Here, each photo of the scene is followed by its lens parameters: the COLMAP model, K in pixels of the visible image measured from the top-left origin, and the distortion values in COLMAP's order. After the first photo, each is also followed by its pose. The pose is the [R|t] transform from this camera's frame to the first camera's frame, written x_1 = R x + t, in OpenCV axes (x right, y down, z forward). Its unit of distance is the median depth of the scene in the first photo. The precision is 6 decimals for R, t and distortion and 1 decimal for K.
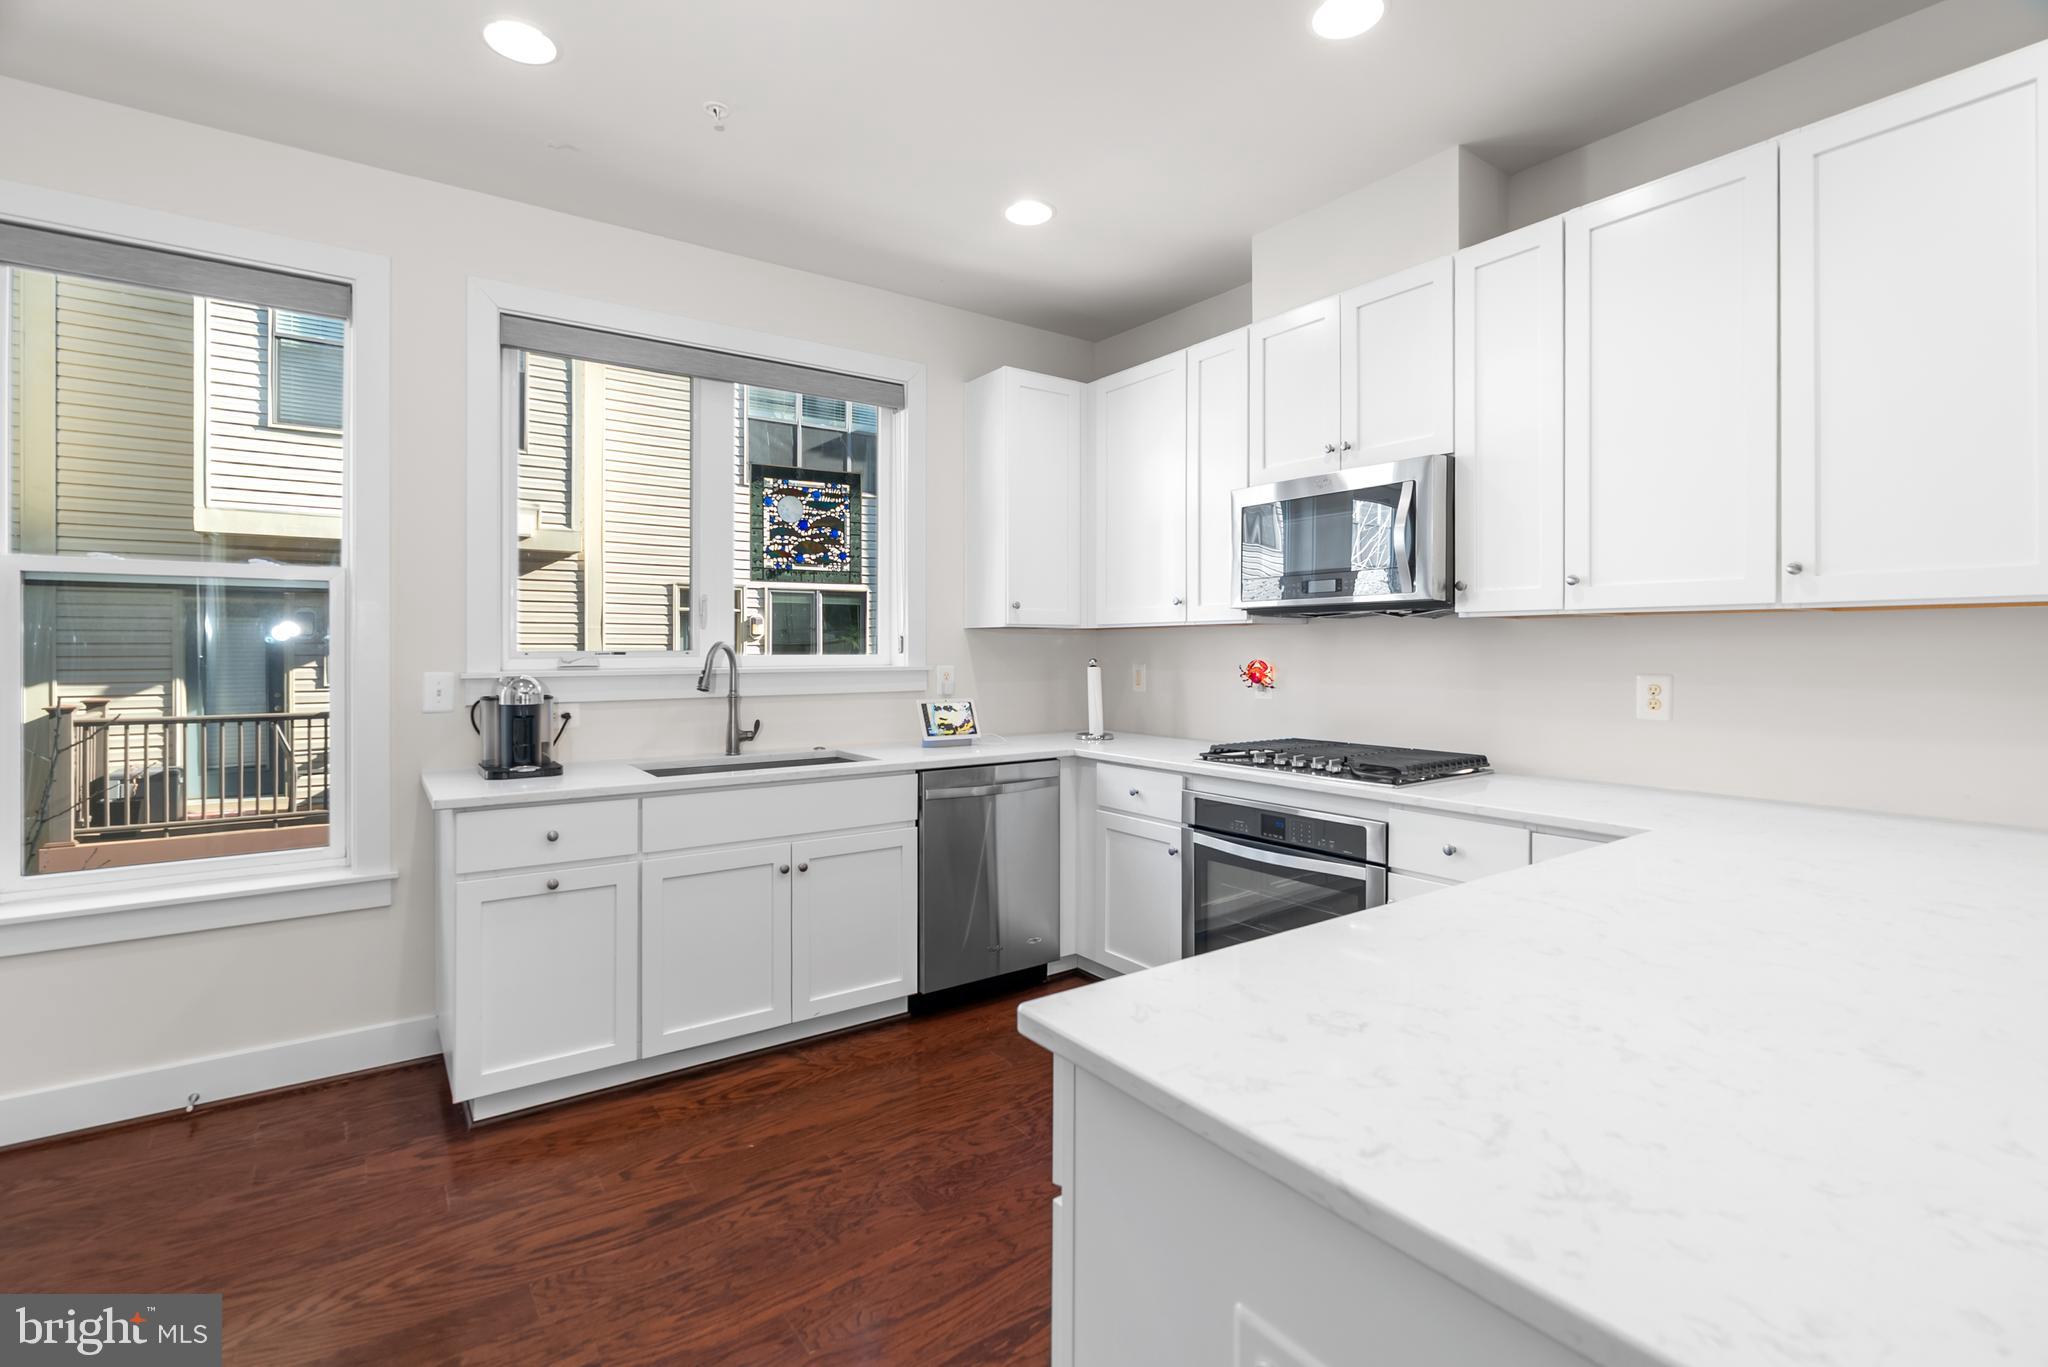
lens RADIAL K [[947.1, 0, 1018.8], [0, 947.1, 645.1], [0, 0, 1]] dist [0.002688, -0.001486]
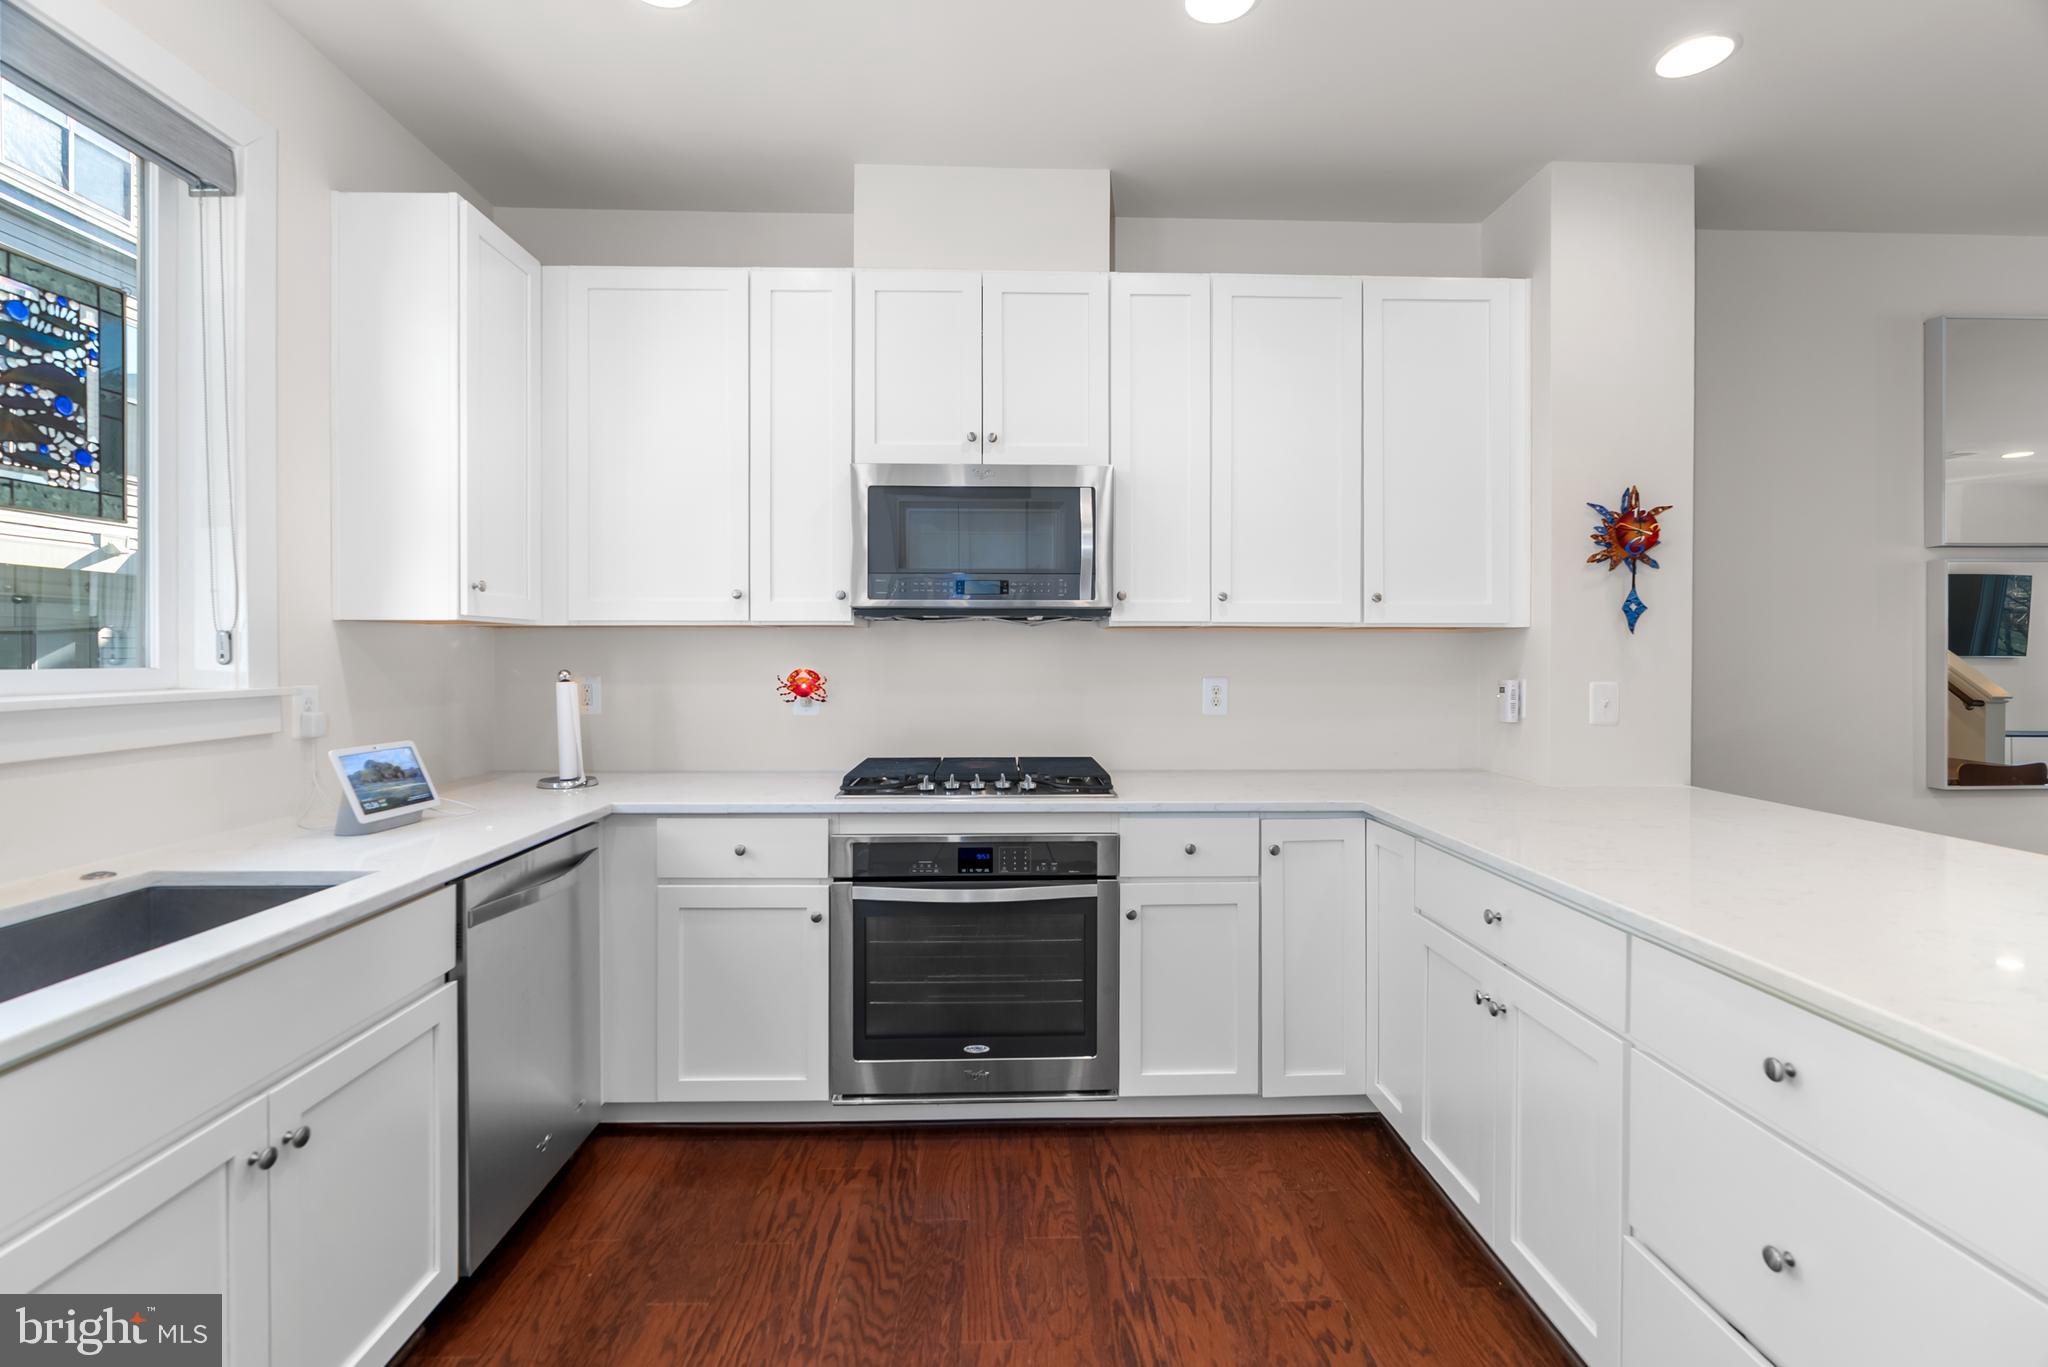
lens RADIAL K [[936.0, 0, 1025.5], [0, 936.0, 661.5], [0, 0, 1]] dist [-0.005498, 0.000329]
pose [[0.556123, -0.004713, 0.831087, -0.374285], [-0.004331, 0.999954, 0.008568, 0.001131], [-0.831089, -0.008364, 0.556077, 0.429612]]
